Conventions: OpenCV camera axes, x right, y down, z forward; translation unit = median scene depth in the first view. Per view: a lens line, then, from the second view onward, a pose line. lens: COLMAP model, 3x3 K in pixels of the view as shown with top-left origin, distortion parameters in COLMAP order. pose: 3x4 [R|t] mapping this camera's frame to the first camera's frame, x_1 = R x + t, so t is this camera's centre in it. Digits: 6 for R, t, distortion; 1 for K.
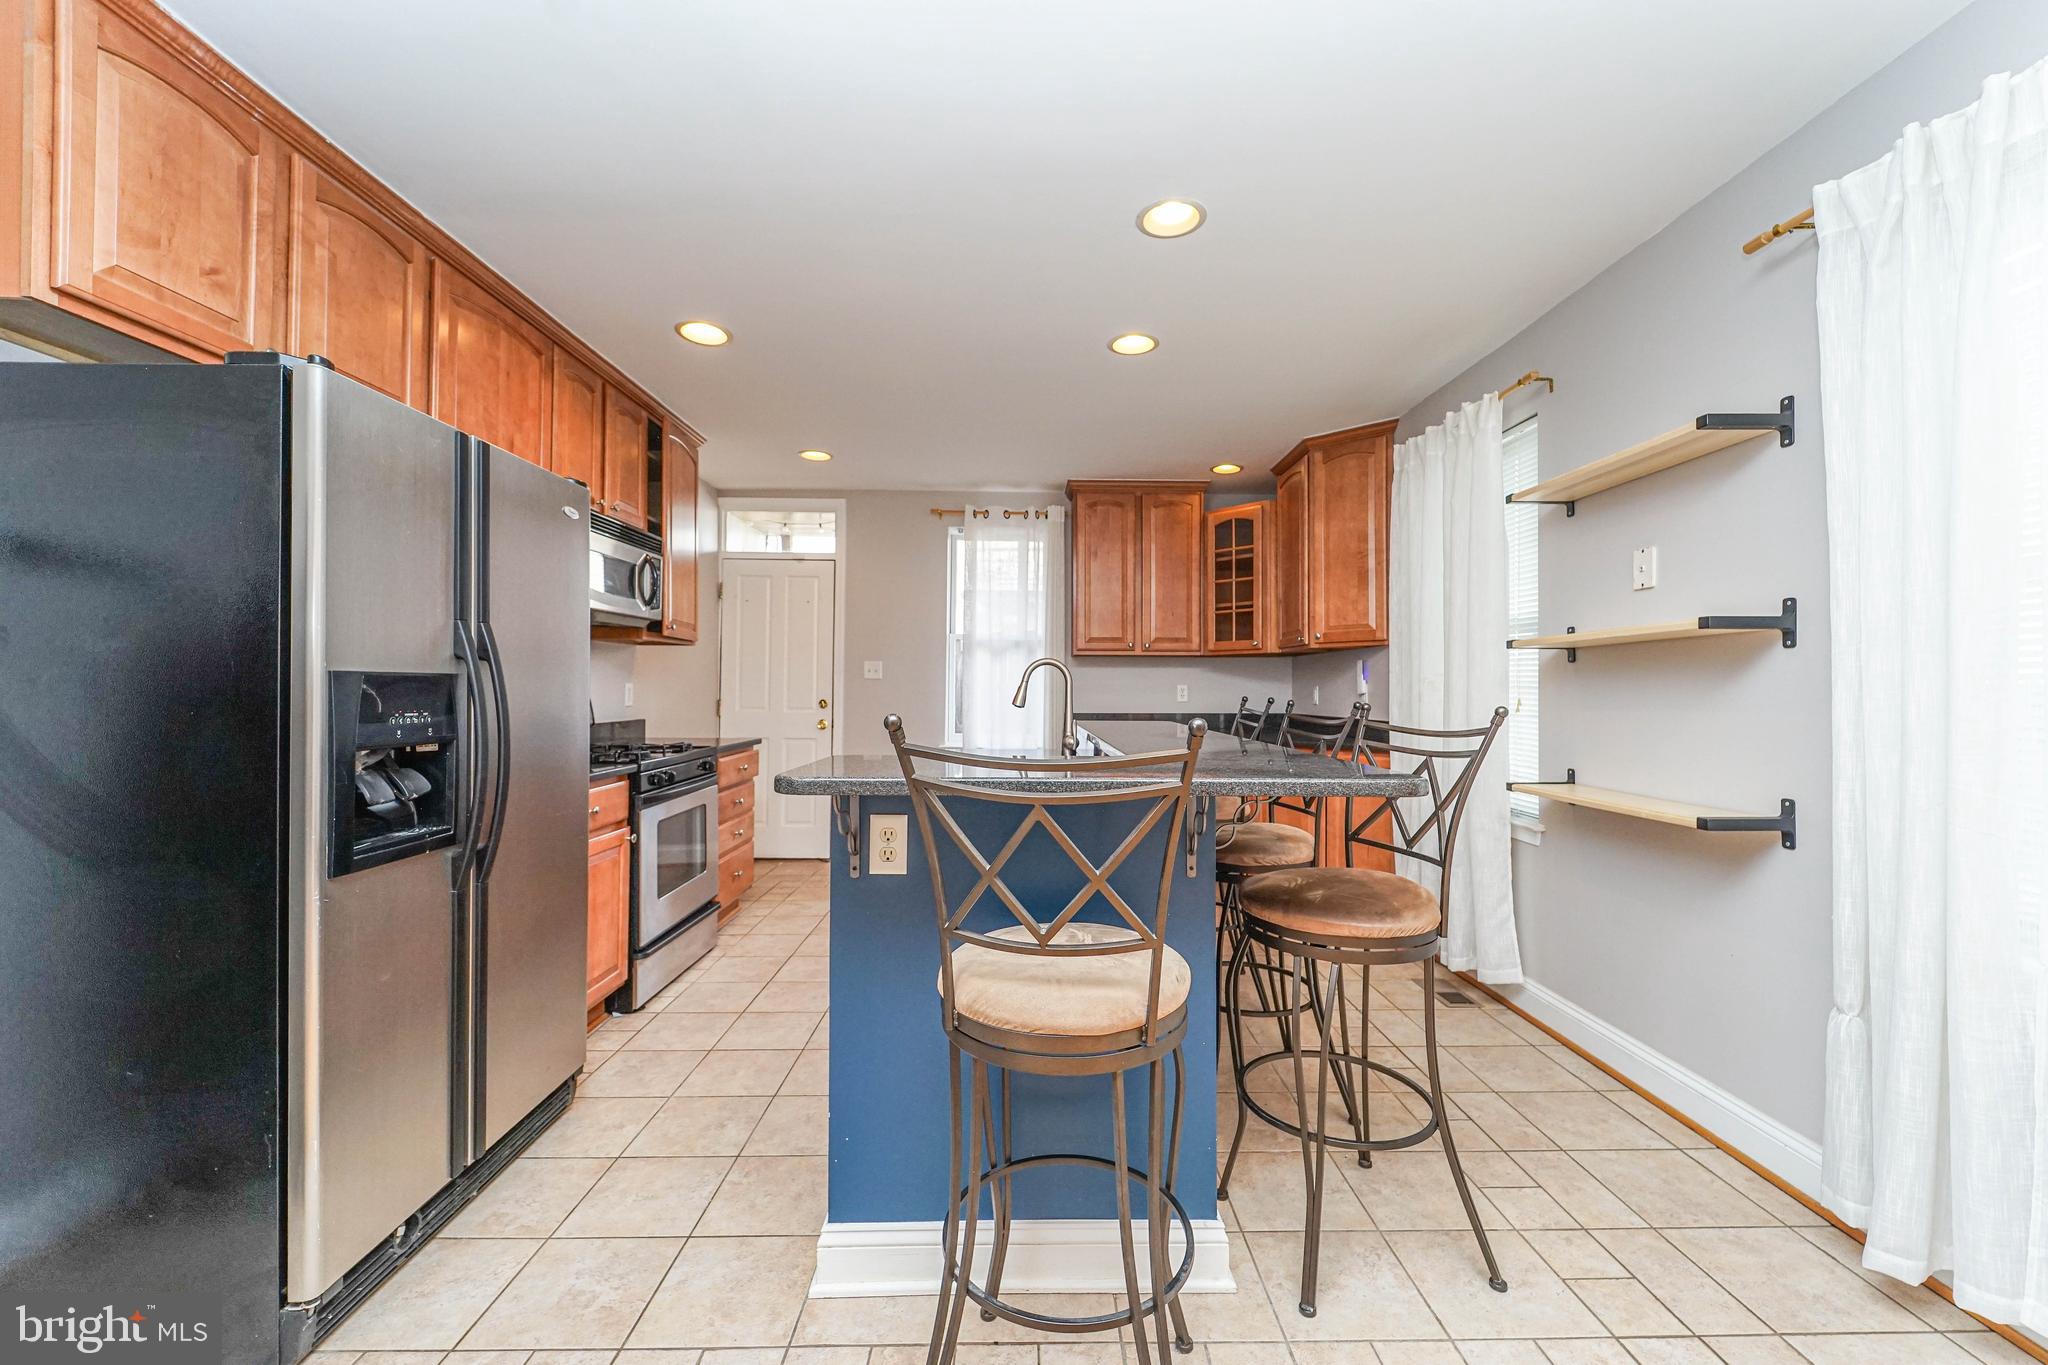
lens RADIAL K [[817.1, 0, 1019.7], [0, 817.1, 683.0], [0, 0, 1]] dist [0.020568, -0.006766]
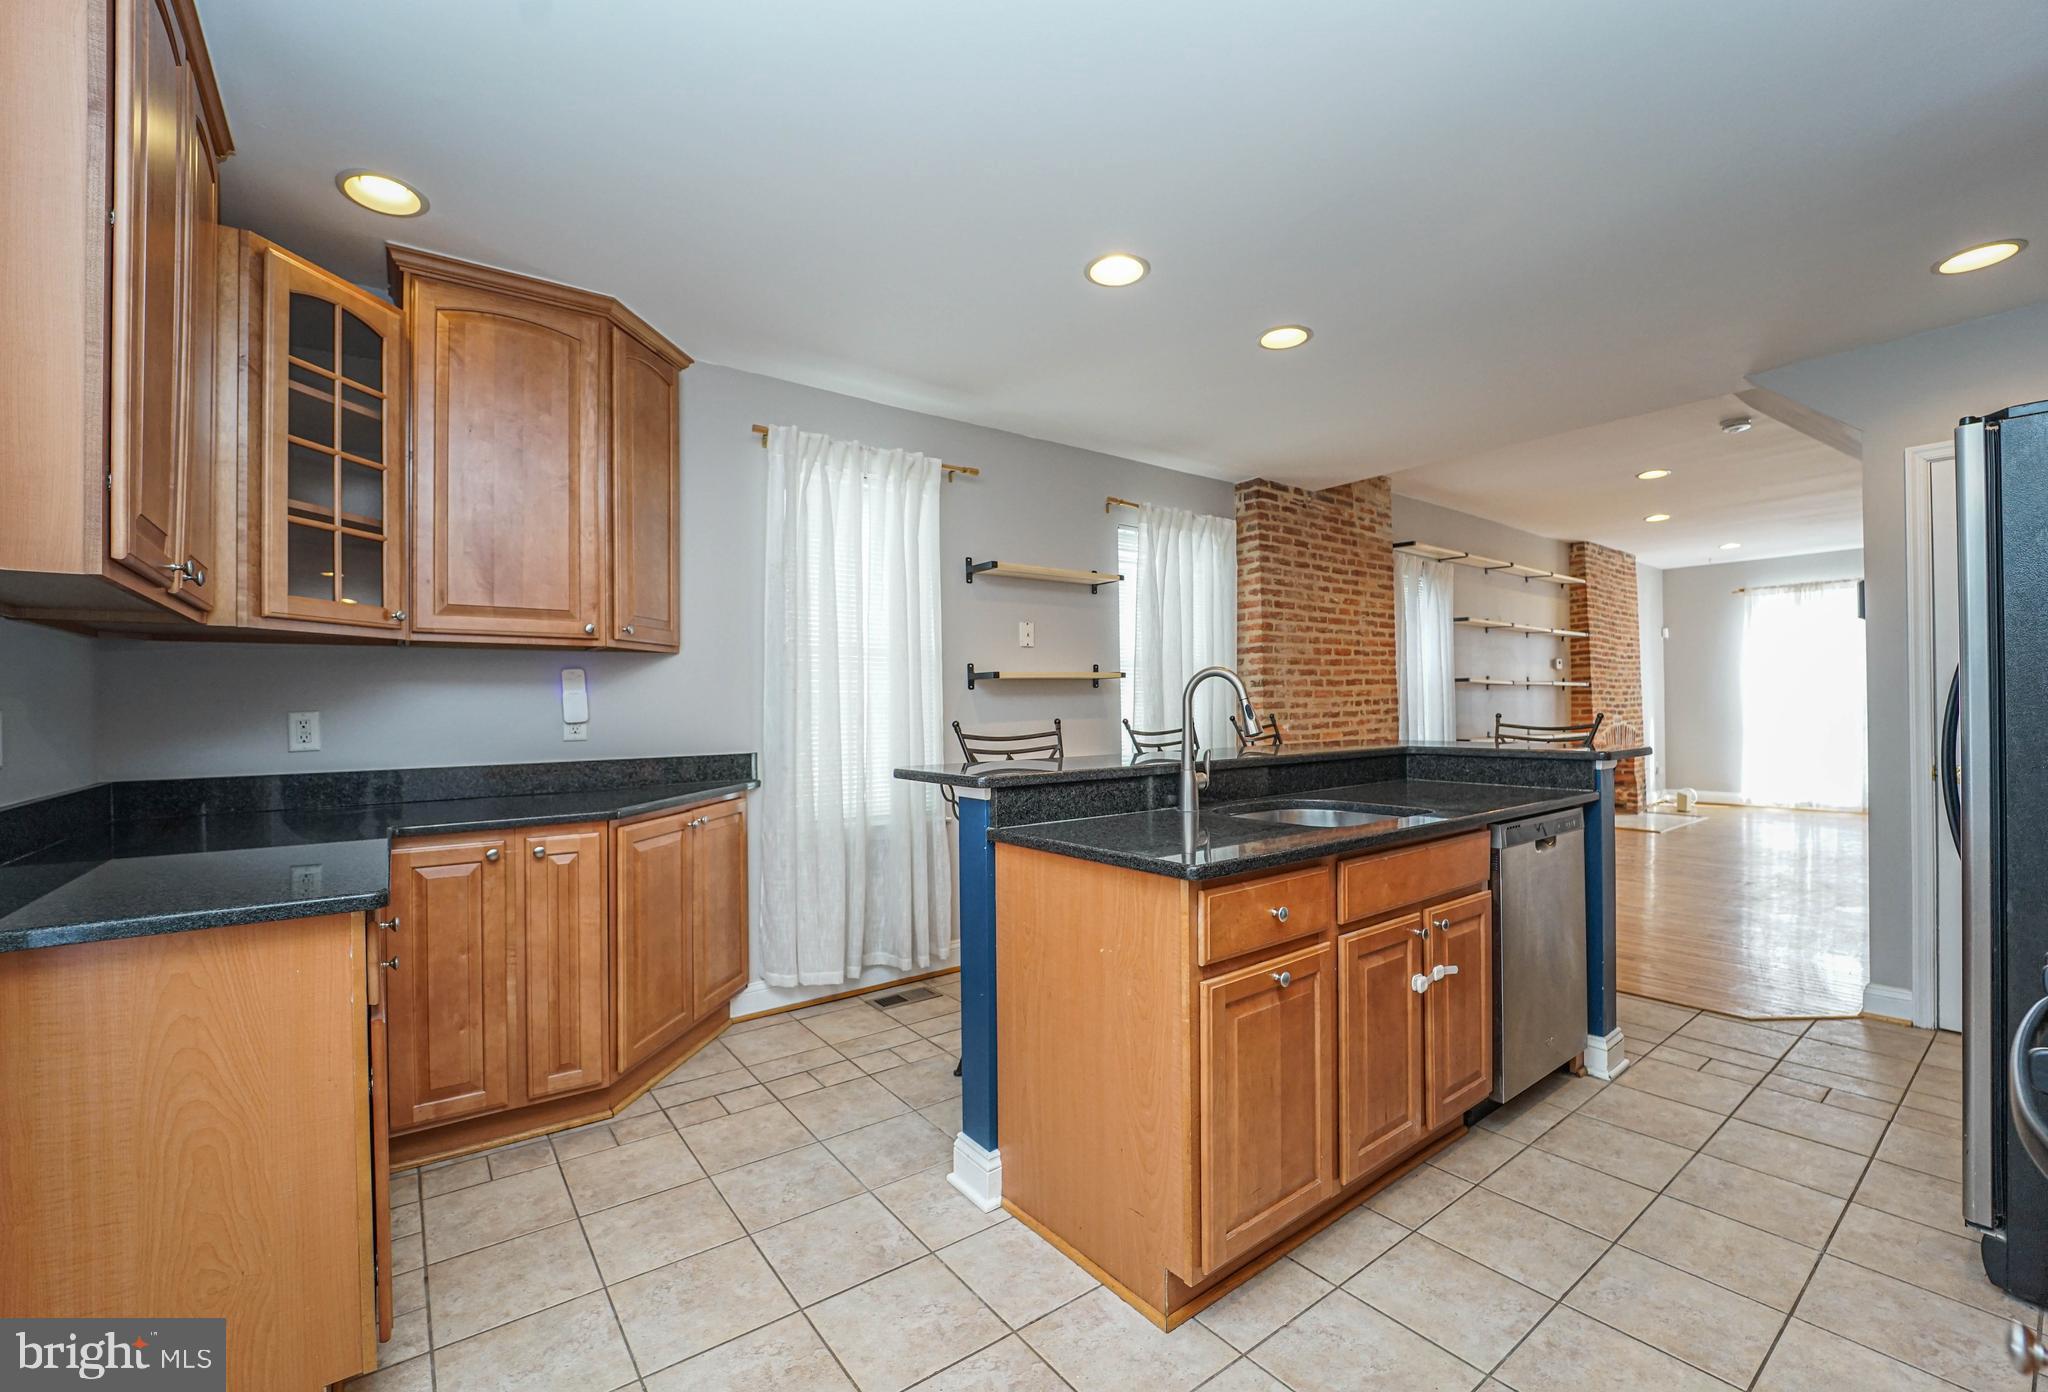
lens RADIAL K [[856.7, 0, 1035.0], [0, 856.7, 697.6], [0, 0, 1]] dist [-0.019576, -0.000109]
pose [[-0.618137, 0.011736, 0.785983, -0.369478], [0.004188, 0.999924, -0.011636, 0.003860], [-0.786059, -0.003901, -0.618139, 1.281659]]
